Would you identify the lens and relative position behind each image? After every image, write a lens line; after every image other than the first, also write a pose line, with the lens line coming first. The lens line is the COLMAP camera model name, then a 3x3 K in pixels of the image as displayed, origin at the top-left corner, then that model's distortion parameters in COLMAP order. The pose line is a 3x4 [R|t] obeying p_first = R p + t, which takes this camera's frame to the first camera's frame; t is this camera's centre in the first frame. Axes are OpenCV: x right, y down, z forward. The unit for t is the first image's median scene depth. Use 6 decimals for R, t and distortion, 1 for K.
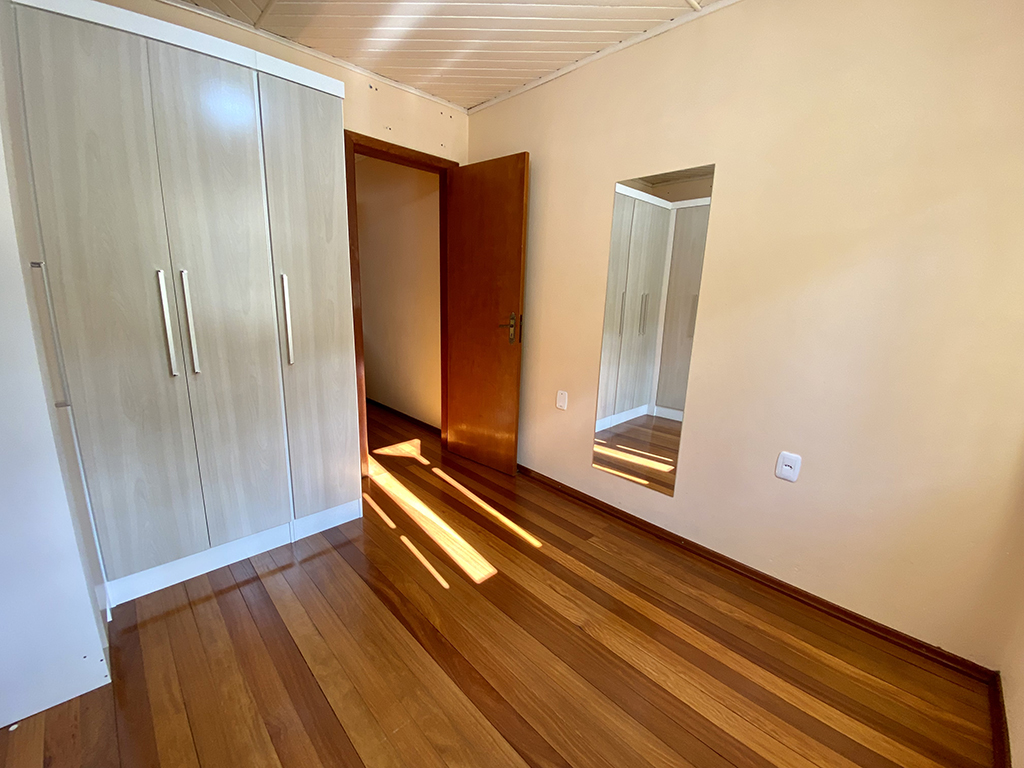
lens RADIAL K [[418.8, 0, 509.2], [0, 418.8, 382.7], [0, 0, 1]] dist [-0.015104, -0.000741]
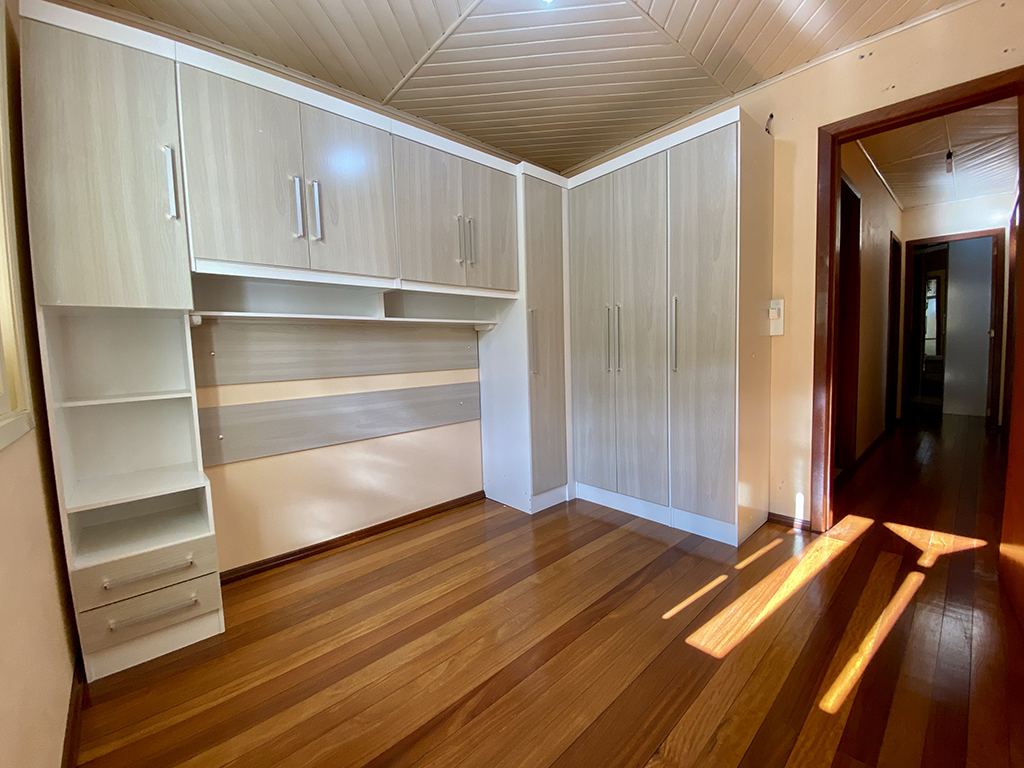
lens RADIAL K [[418.8, 0, 509.2], [0, 418.8, 382.7], [0, 0, 1]] dist [-0.015104, -0.000741]
pose [[-0.041327, 0.051128, -0.997837, 0.704725], [-0.184998, 0.981030, 0.057929, 0.009607], [0.981869, 0.186992, -0.031084, 0.590960]]
